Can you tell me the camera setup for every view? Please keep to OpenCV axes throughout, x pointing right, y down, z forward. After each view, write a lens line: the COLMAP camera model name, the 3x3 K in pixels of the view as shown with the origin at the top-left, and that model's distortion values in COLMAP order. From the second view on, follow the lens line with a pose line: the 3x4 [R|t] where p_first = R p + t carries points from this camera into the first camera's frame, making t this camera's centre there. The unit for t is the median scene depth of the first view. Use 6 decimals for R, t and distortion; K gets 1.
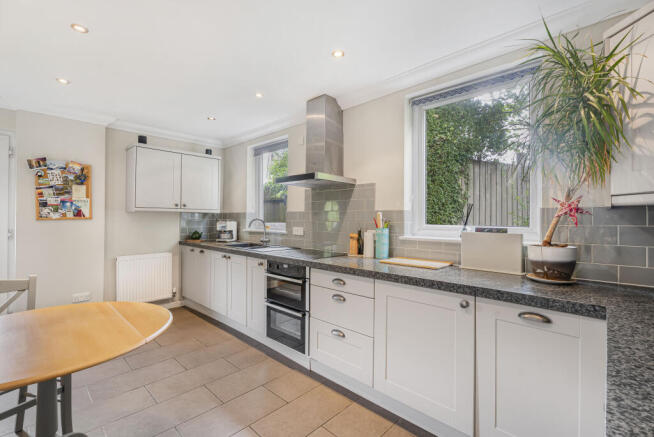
lens RADIAL K [[292.5, 0, 326.3], [0, 292.5, 217.9], [0, 0, 1]] dist [-0.000849, 0.000041]
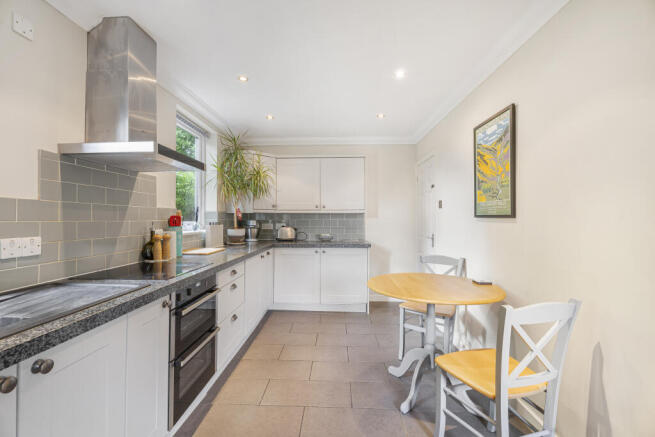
lens RADIAL K [[293.0, 0, 321.1], [0, 293.0, 217.4], [0, 0, 1]] dist [-0.000849, 0.000041]
pose [[-0.639364, -0.008916, 0.768852, -0.842823], [-0.012236, 0.999924, 0.001421, -0.002439], [-0.768807, -0.008499, -0.639425, 1.181340]]
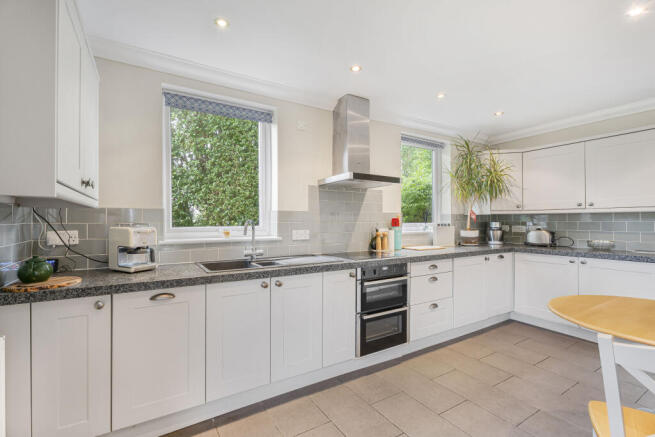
lens RADIAL K [[293.0, 0, 325.5], [0, 293.0, 220.6], [0, 0, 1]] dist [-0.000849, 0.000041]
pose [[0.263325, -0.010926, 0.964645, -1.089853], [0.000394, 0.999937, 0.011218, -0.005052], [-0.964707, -0.002574, 0.263312, 0.900681]]
